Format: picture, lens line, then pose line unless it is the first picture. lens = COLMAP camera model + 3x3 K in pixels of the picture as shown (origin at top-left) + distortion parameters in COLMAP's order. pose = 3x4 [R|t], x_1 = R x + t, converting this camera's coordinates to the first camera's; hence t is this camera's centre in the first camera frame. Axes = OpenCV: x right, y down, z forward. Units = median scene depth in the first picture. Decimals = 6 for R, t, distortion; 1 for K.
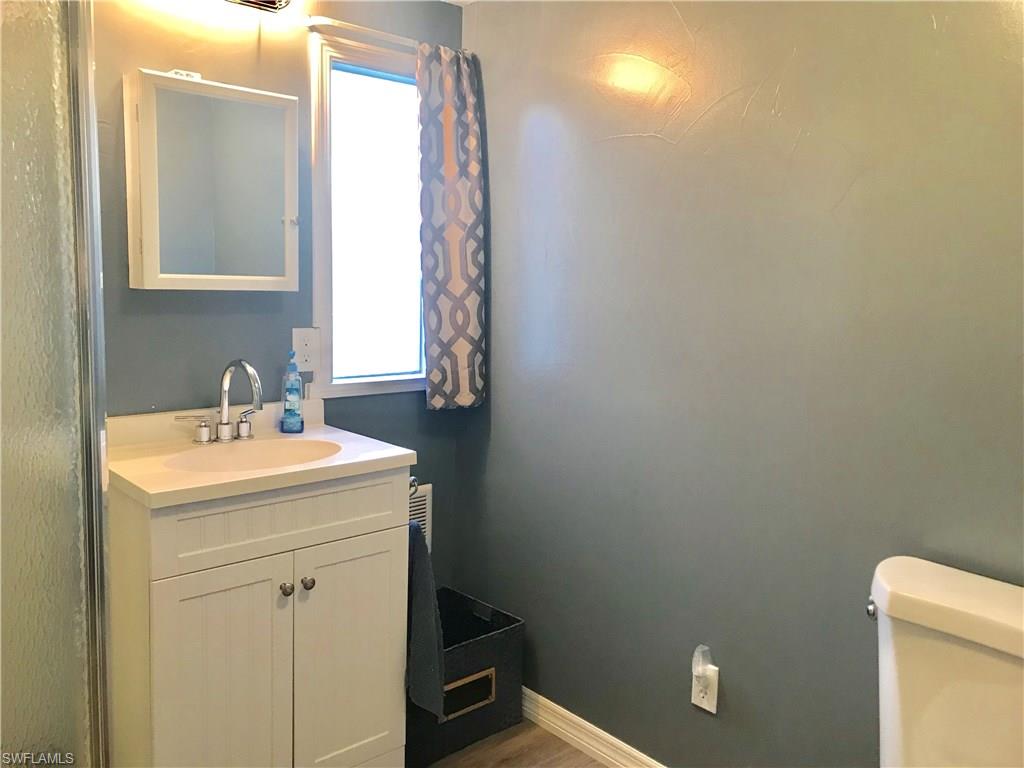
lens RADIAL K [[836.9, 0, 513.4], [0, 836.9, 369.4], [0, 0, 1]] dist [0.018196, -0.014718]
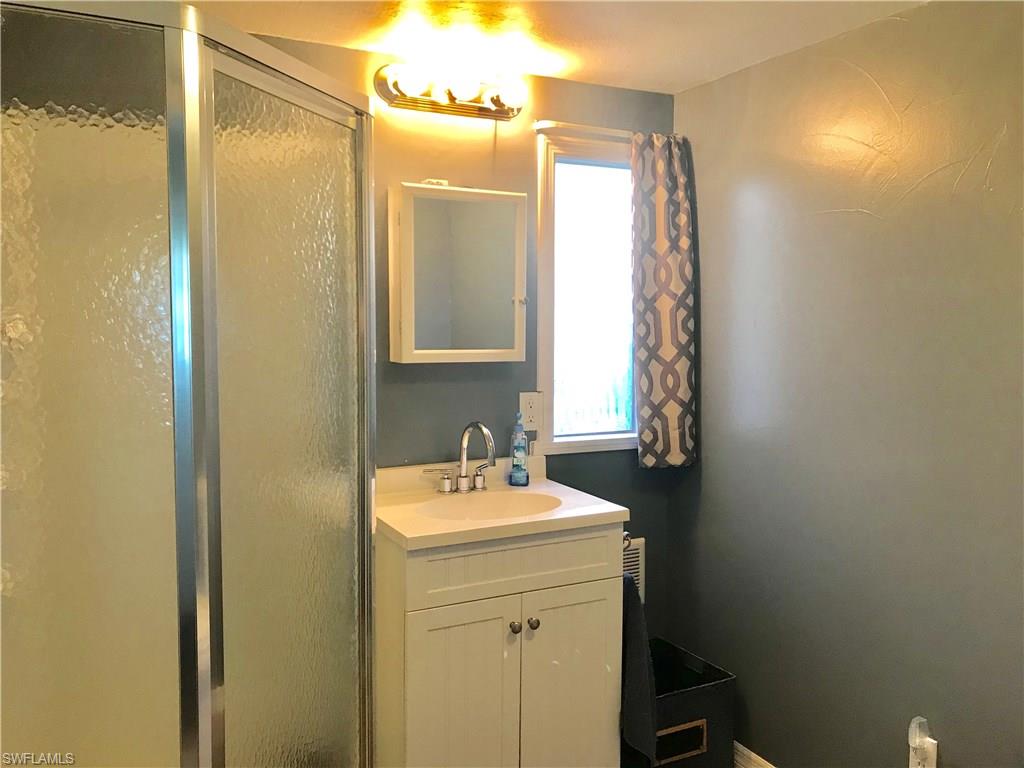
lens RADIAL K [[832.2, 0, 508.7], [0, 832.2, 372.9], [0, 0, 1]] dist [0.236277, -0.733556]
pose [[0.966539, -0.004381, -0.256481, 0.012778], [-0.008174, 0.998820, -0.047864, -0.022291], [0.256389, 0.048359, 0.965363, -0.100599]]
